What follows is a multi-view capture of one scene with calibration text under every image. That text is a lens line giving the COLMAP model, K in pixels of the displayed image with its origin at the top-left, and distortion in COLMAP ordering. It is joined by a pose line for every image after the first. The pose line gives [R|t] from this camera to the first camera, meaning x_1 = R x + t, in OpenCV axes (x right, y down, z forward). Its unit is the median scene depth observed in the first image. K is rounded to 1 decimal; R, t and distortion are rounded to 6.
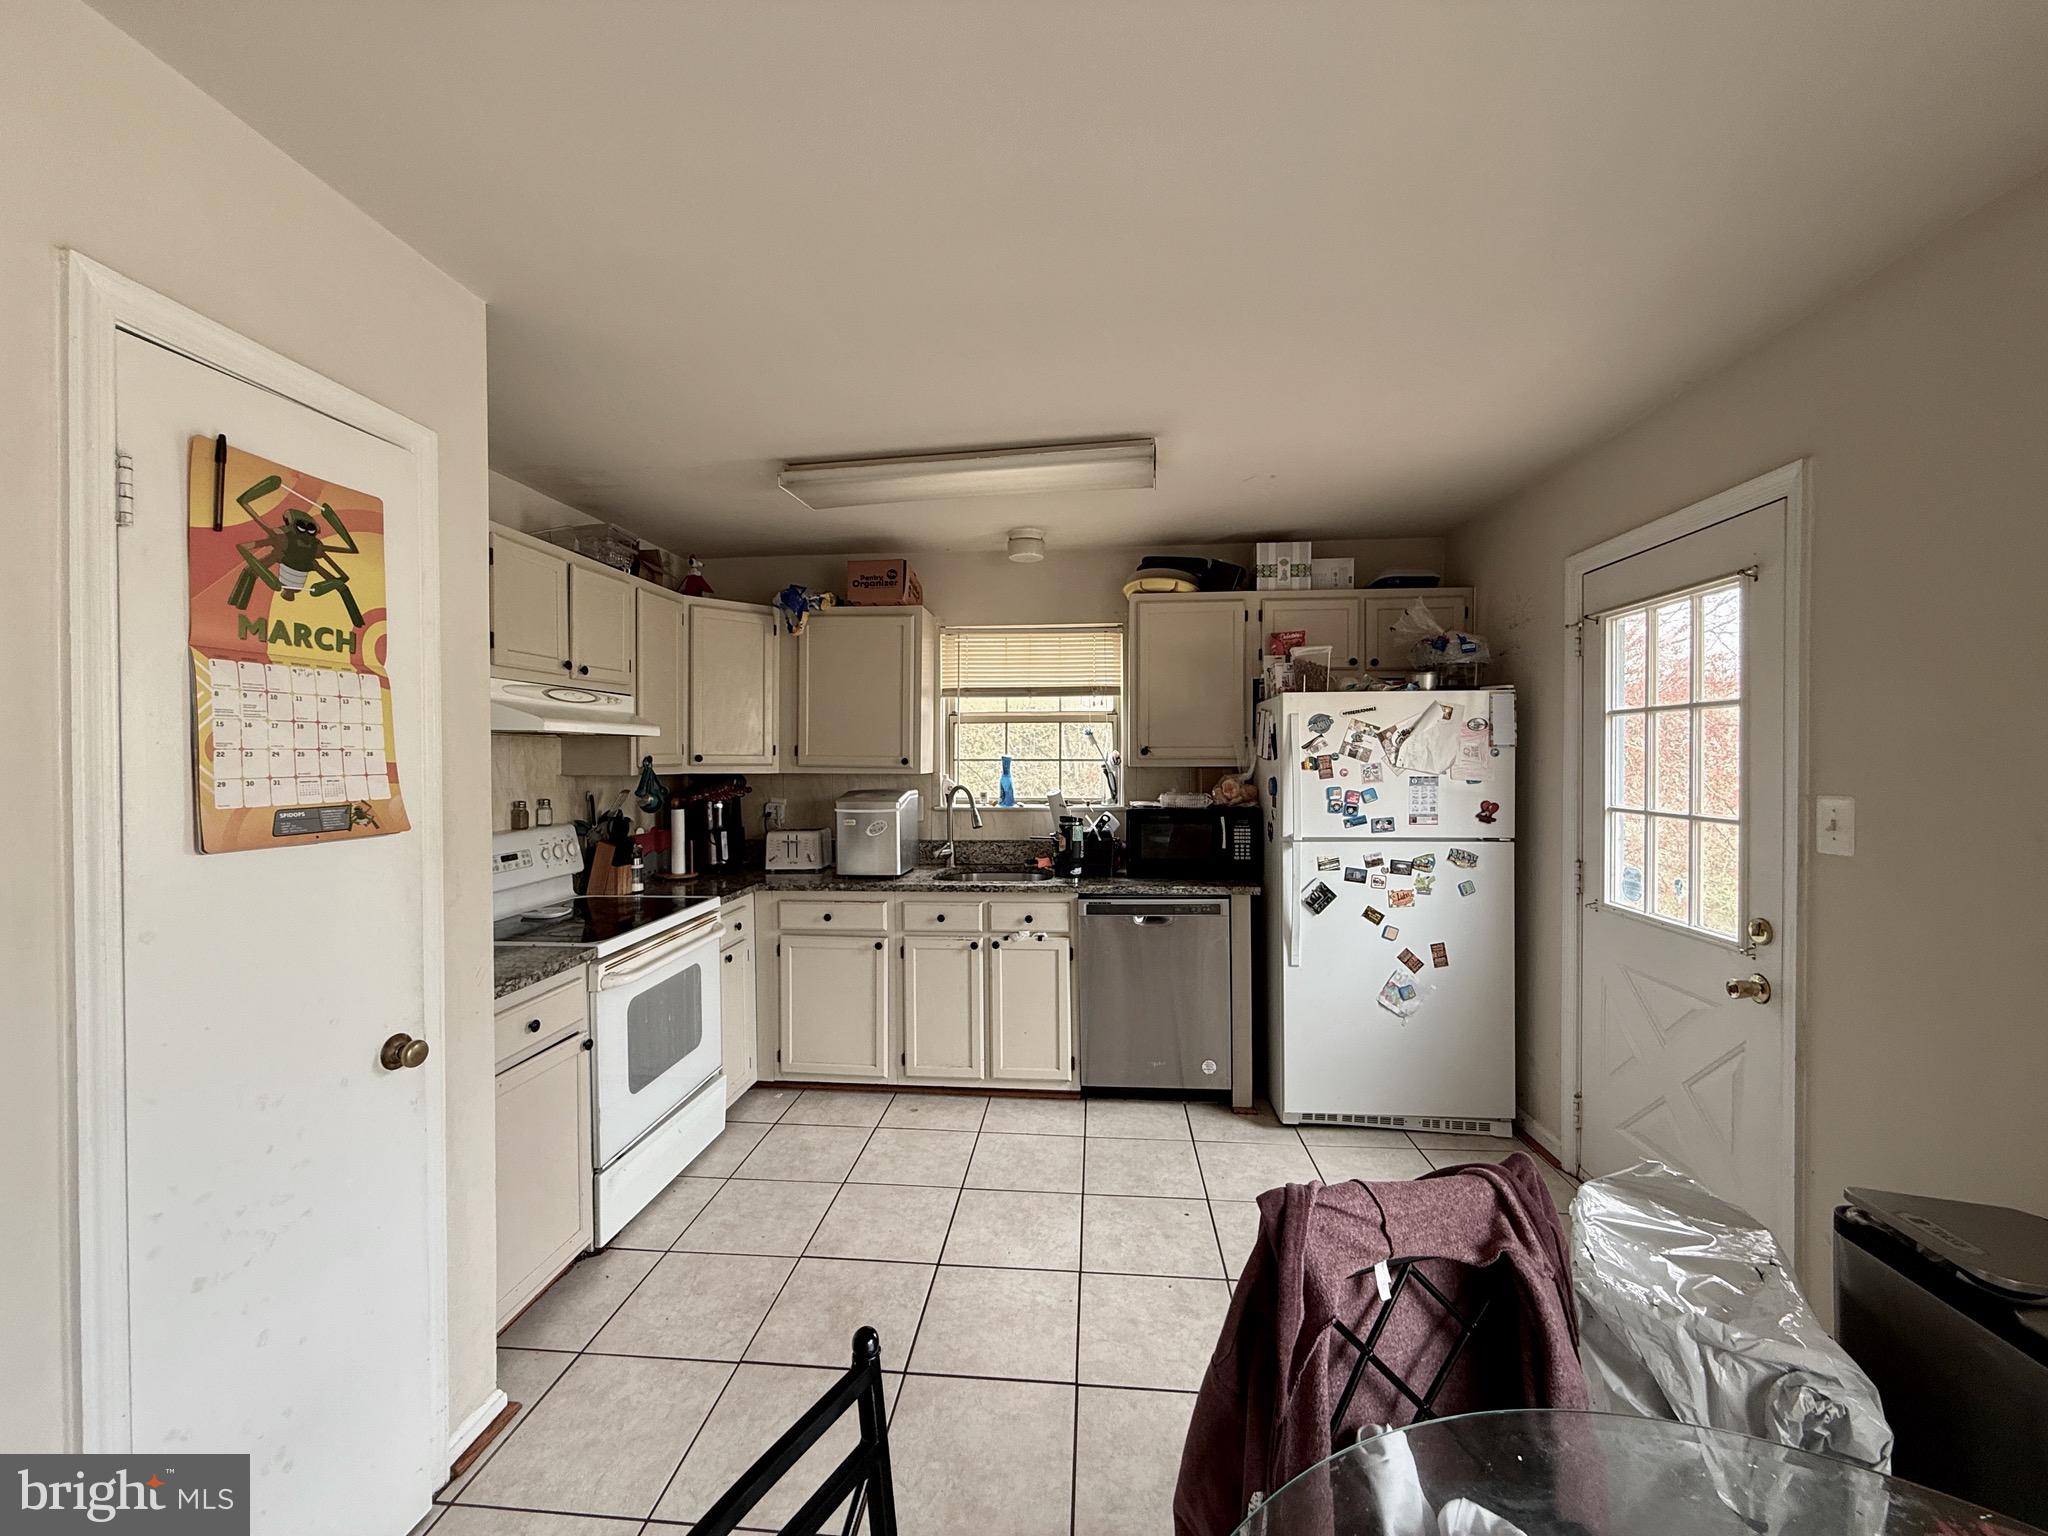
lens RADIAL K [[815.8, 0, 1019.3], [0, 815.8, 768.9], [0, 0, 1]] dist [0.000227, -0.000172]
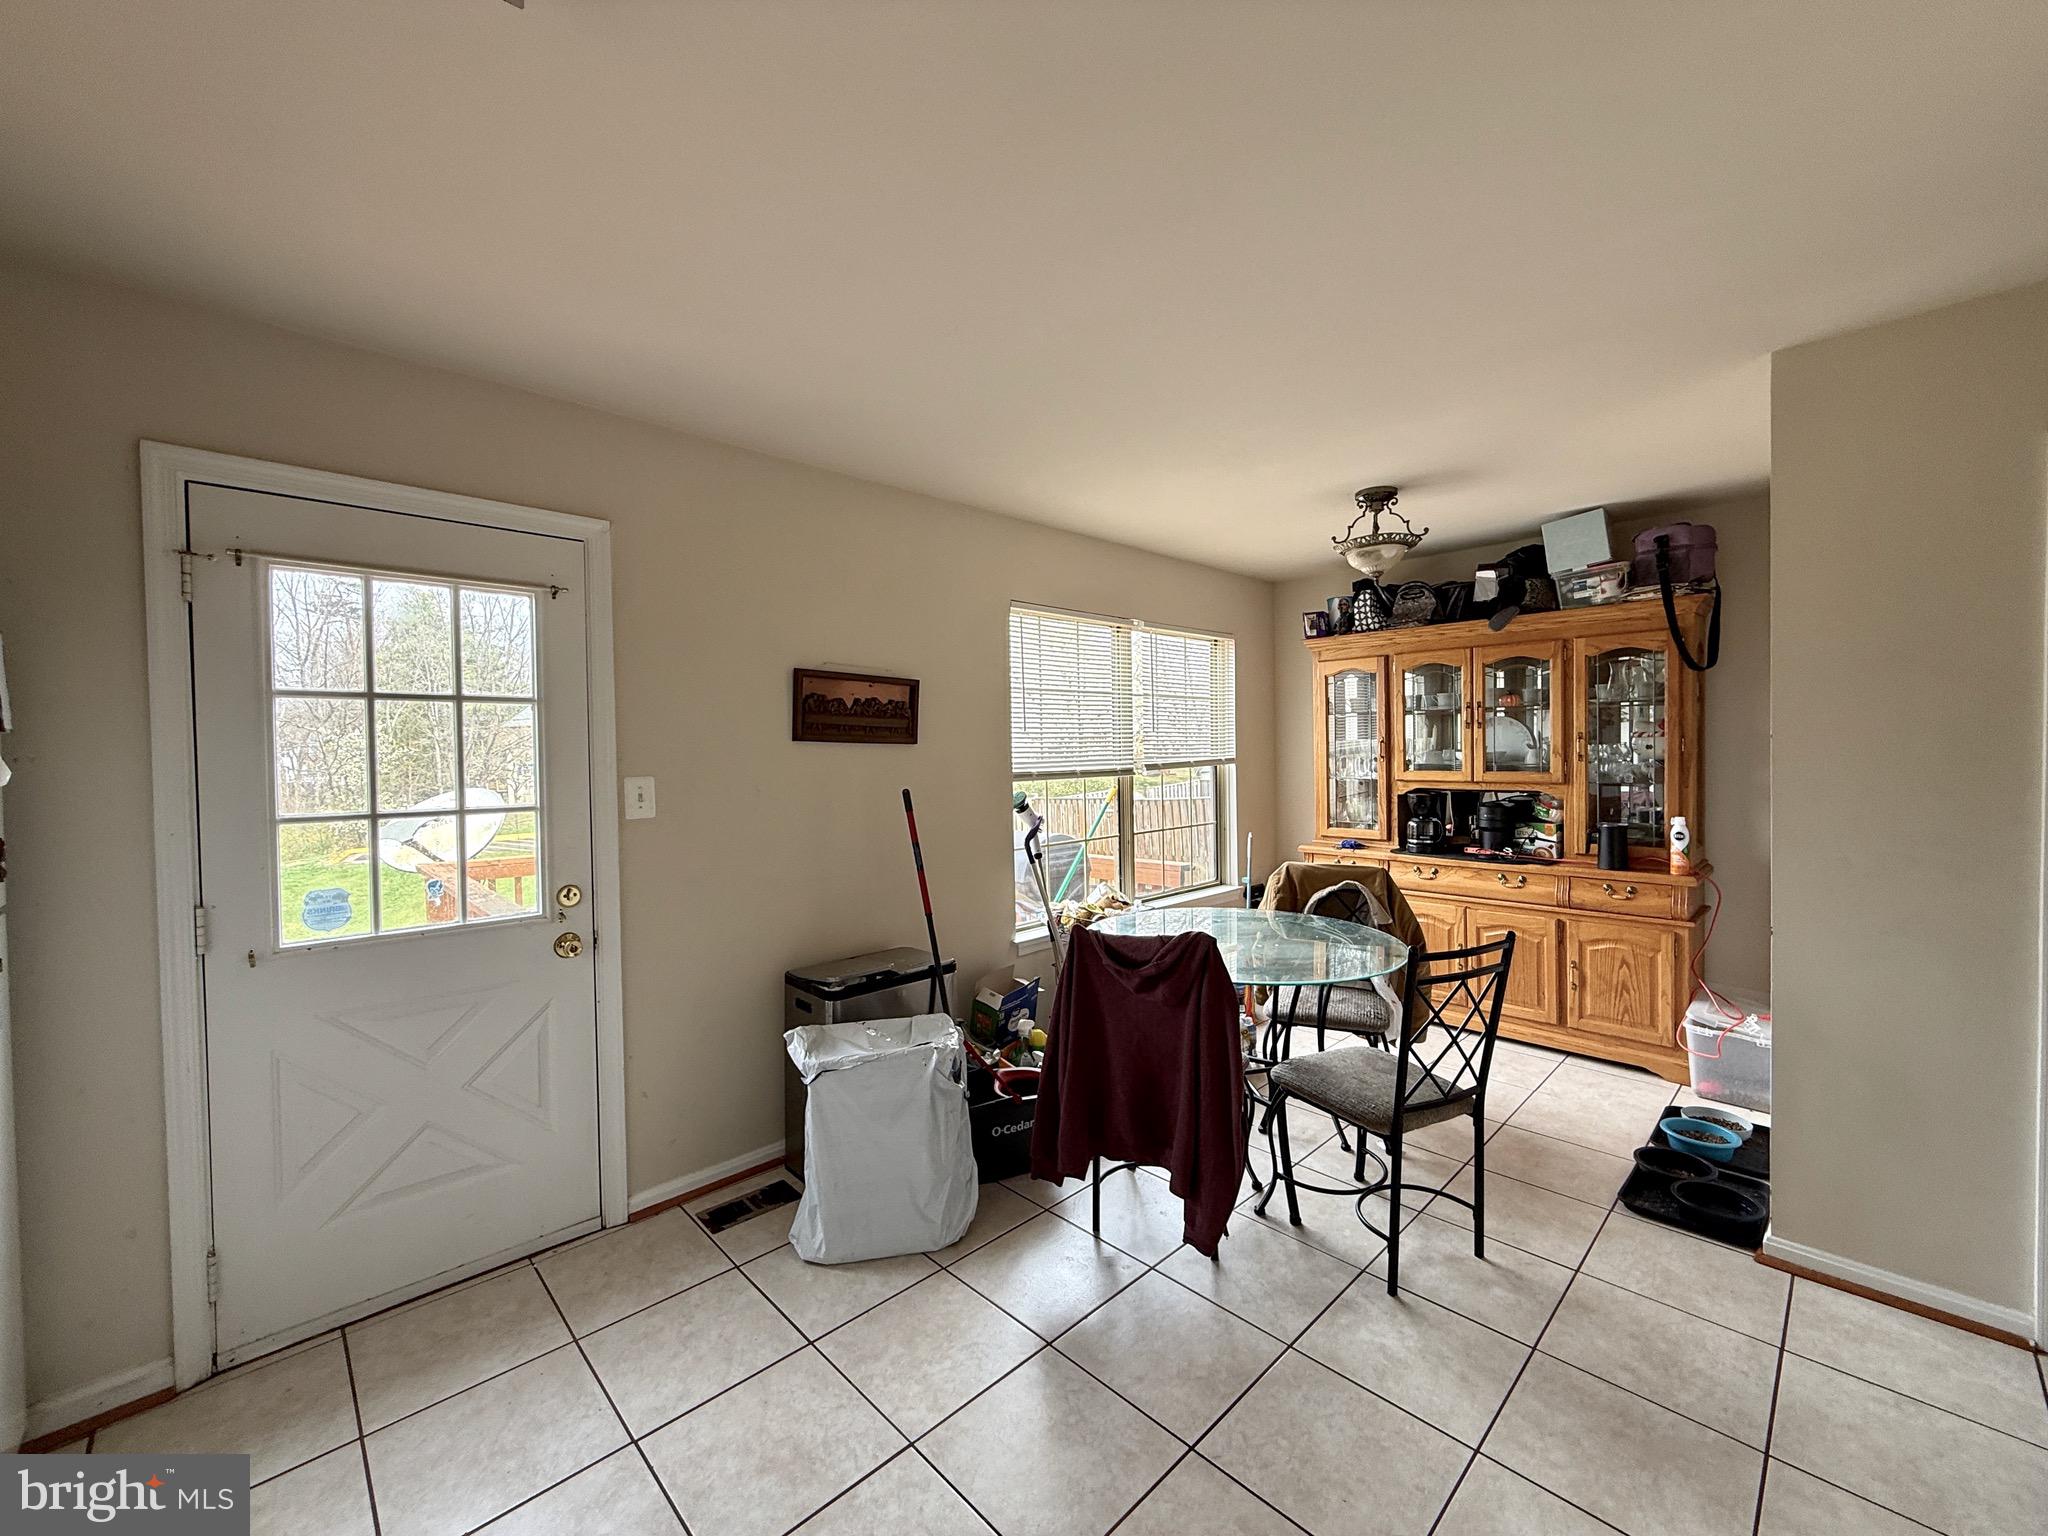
lens RADIAL K [[815.8, 0, 1019.3], [0, 815.8, 768.9], [0, 0, 1]] dist [0.000227, -0.000172]
pose [[-0.754025, 0.002000, 0.656842, -0.313816], [0.025423, 0.999335, 0.026142, -0.000264], [-0.656353, 0.036410, -0.753575, 1.233377]]
